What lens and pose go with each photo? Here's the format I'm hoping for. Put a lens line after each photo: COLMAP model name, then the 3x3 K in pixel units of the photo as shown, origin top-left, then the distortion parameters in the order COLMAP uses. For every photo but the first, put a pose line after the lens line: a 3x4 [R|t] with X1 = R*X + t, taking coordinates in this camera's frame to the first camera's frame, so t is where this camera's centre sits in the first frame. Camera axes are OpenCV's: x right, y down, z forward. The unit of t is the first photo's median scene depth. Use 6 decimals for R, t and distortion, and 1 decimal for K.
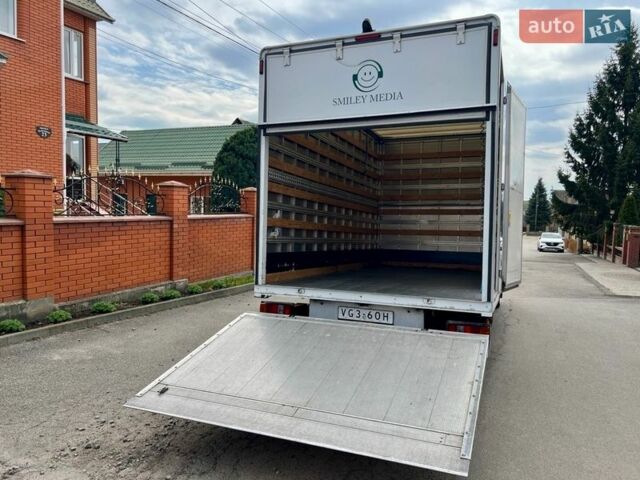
lens RADIAL K [[480.5, 0, 319.7], [0, 480.5, 230.2], [0, 0, 1]] dist [0.011311, -0.009270]
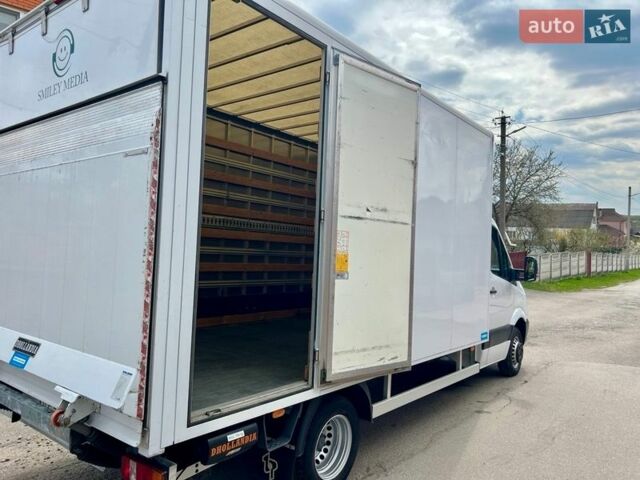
lens RADIAL K [[480.5, 0, 319.7], [0, 480.5, 230.2], [0, 0, 1]] dist [0.011311, -0.009270]
pose [[0.962896, -0.002384, -0.269862, 0.559573], [-0.009945, 0.998968, -0.044309, -0.045111], [0.269690, 0.045348, 0.961879, 0.420713]]
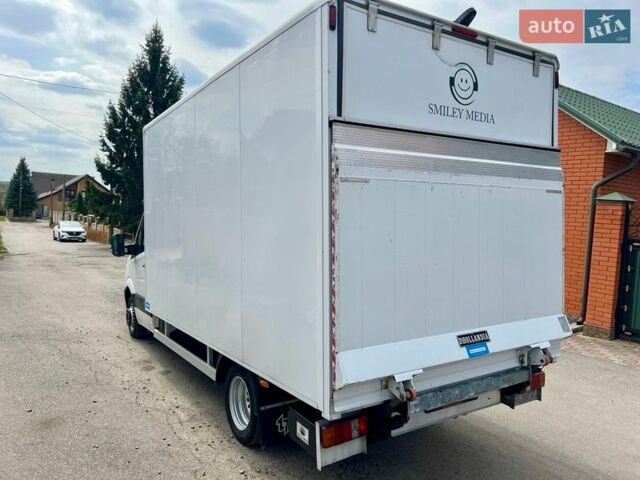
lens RADIAL K [[490.9, 0, 319.3], [0, 490.9, 227.2], [0, 0, 1]] dist [0.020479, -0.000193]
pose [[0.566482, -0.024570, 0.823708, -0.612840], [0.004213, 0.999629, 0.026920, -0.104224], [-0.824063, -0.011780, 0.566375, 0.671598]]
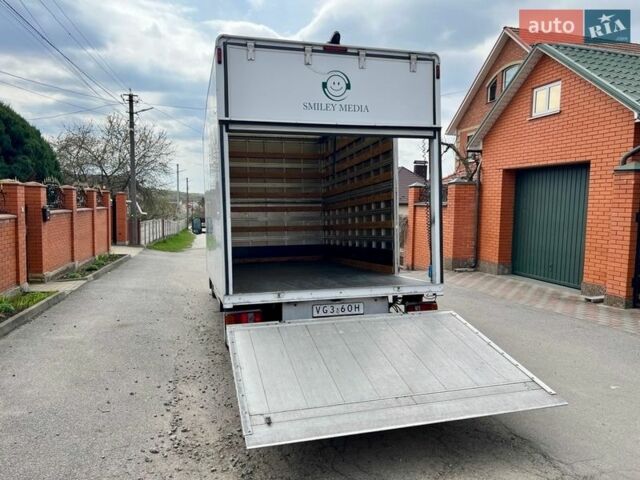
lens RADIAL K [[479.4, 0, 319.2], [0, 479.4, 234.4], [0, 0, 1]] dist [0.013293, 0.001190]
pose [[0.788729, -0.048741, 0.612805, -0.538856], [0.033086, 0.998773, 0.036856, -0.029509], [-0.613850, -0.008794, 0.789374, 0.164903]]
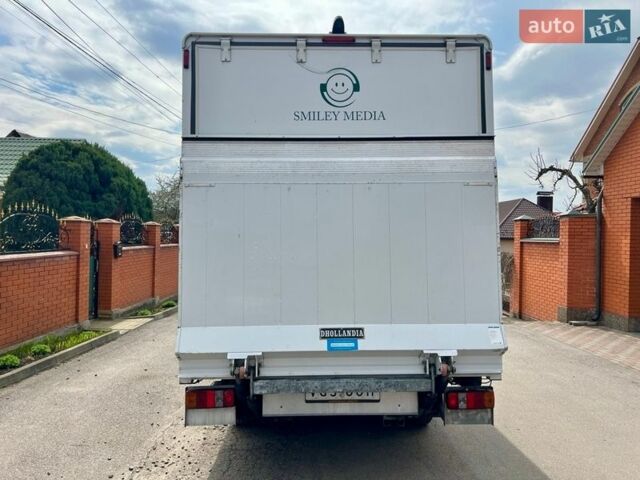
lens RADIAL K [[480.5, 0, 319.7], [0, 480.5, 230.2], [0, 0, 1]] dist [0.011311, -0.009270]
pose [[0.912085, -0.001359, 0.409999, -0.232788], [0.024309, 0.998415, -0.050769, -0.040492], [-0.409280, 0.056273, 0.910672, 0.271980]]
